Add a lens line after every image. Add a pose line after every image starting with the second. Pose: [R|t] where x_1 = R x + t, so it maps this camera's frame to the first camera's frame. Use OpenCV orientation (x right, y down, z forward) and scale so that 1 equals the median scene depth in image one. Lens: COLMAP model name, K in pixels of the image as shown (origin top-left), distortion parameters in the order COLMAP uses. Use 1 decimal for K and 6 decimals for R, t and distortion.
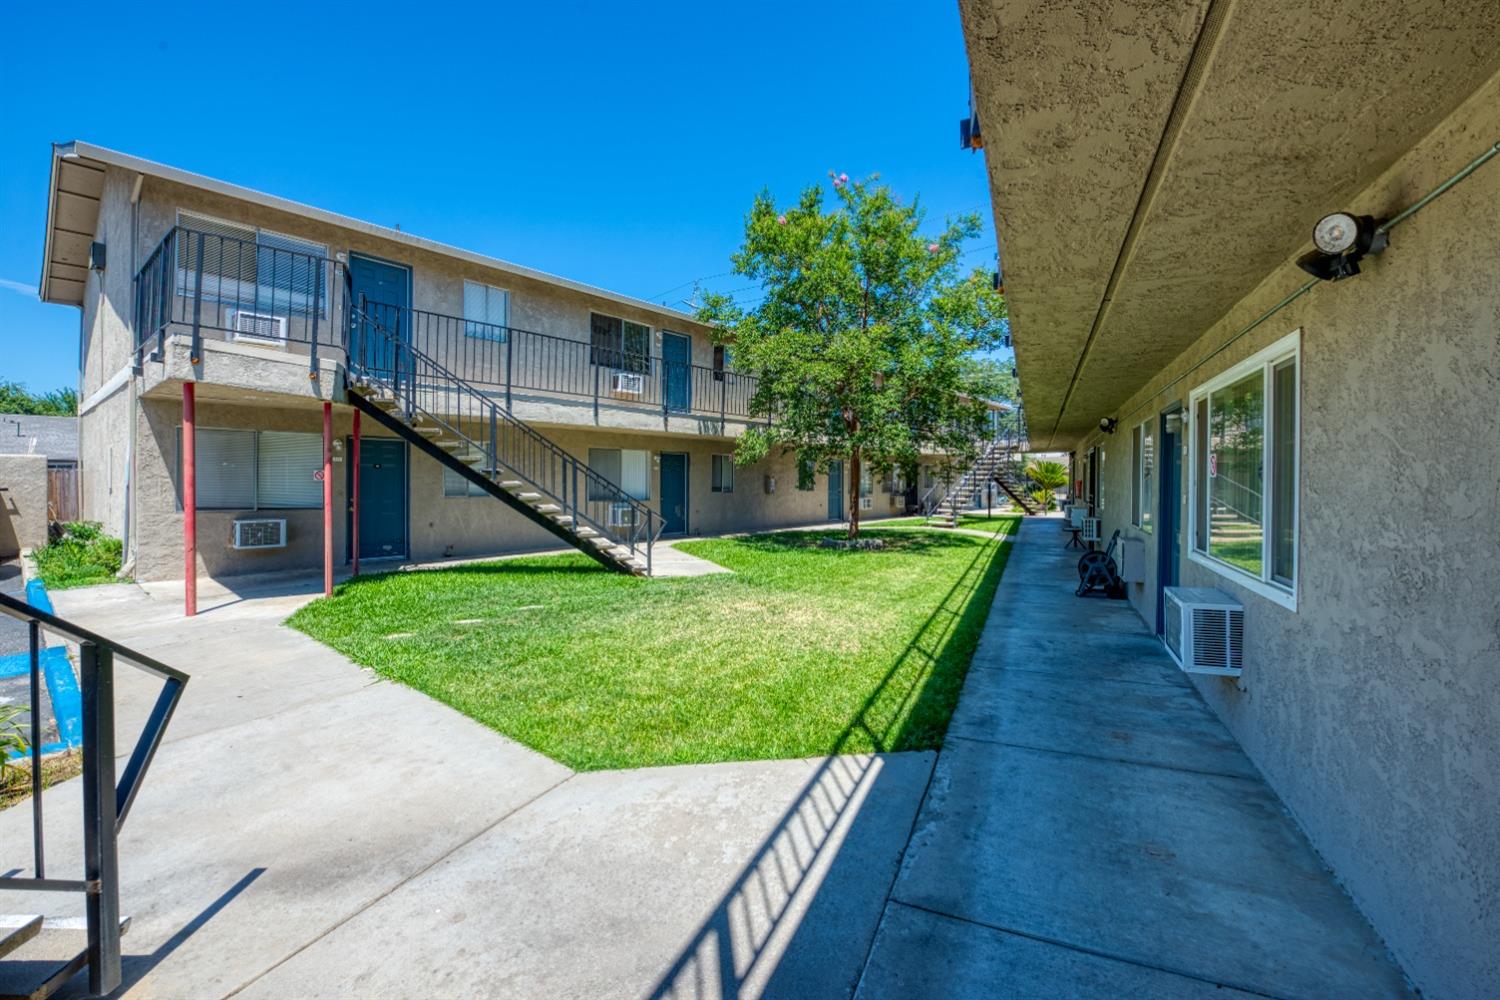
lens RADIAL K [[655.1, 0, 727.4], [0, 655.1, 479.0], [0, 0, 1]] dist [0.003902, -0.000225]
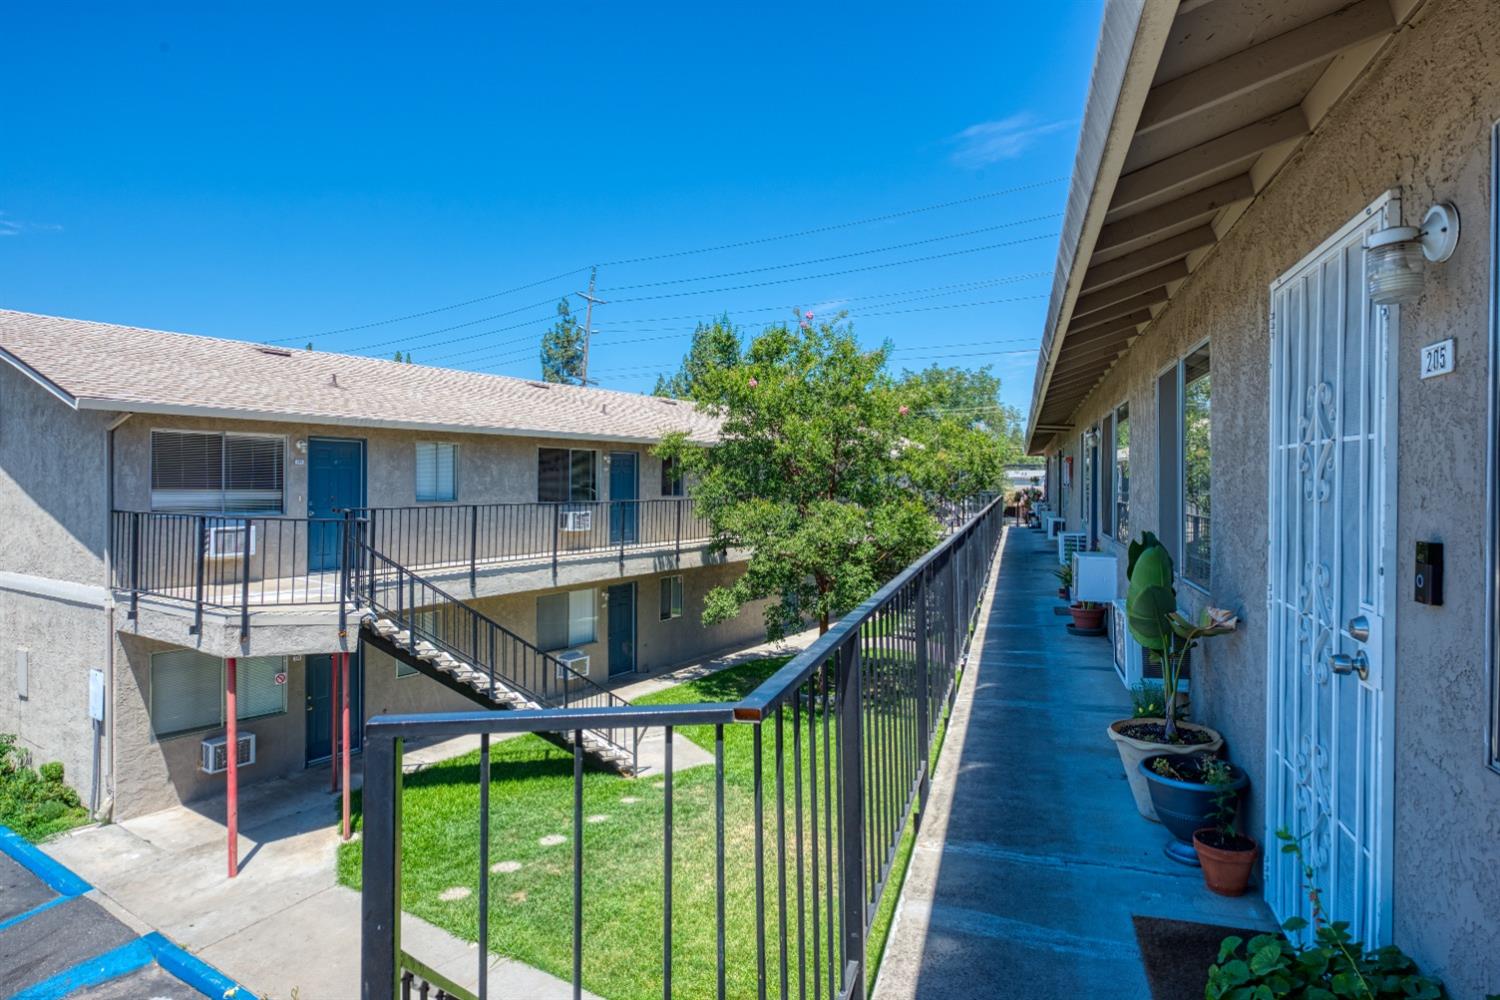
lens RADIAL K [[866.1, 0, 745.7], [0, 866.1, 491.8], [0, 0, 1]] dist [0.003392, 0.001723]
pose [[0.989325, -0.003139, 0.145690, -0.122038], [0.002603, 0.999989, 0.003872, -0.245483], [-0.145700, -0.003452, 0.989323, -0.296069]]
